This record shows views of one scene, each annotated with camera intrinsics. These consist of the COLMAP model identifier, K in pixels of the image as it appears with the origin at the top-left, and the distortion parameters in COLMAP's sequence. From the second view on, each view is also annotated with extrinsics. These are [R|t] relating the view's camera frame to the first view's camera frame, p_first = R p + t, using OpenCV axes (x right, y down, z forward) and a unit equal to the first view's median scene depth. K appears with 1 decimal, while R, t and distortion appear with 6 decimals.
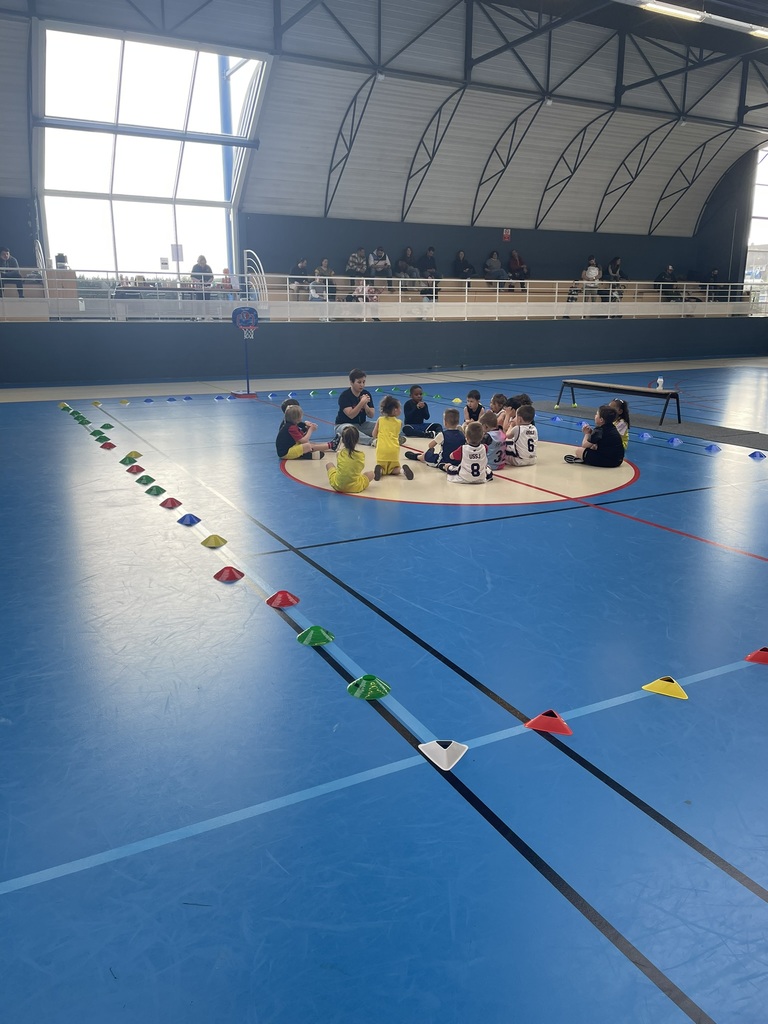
lens RADIAL K [[784.4, 0, 377.6], [0, 784.4, 512.2], [0, 0, 1]] dist [0.082133, -0.108458]
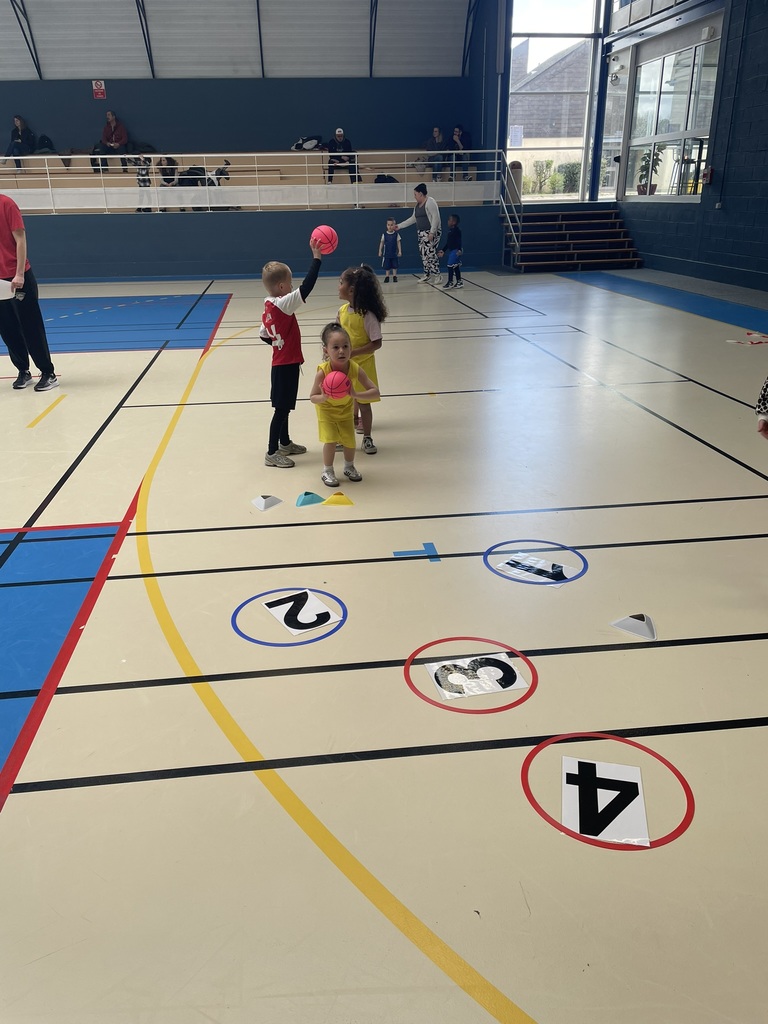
lens RADIAL K [[784.4, 0, 377.6], [0, 784.4, 512.2], [0, 0, 1]] dist [0.082133, -0.108458]
pose [[0.934512, 0.113889, -0.337218, 1.080509], [-0.067289, 0.986871, 0.146825, -0.154825], [0.349512, -0.114519, 0.929907, 0.602660]]
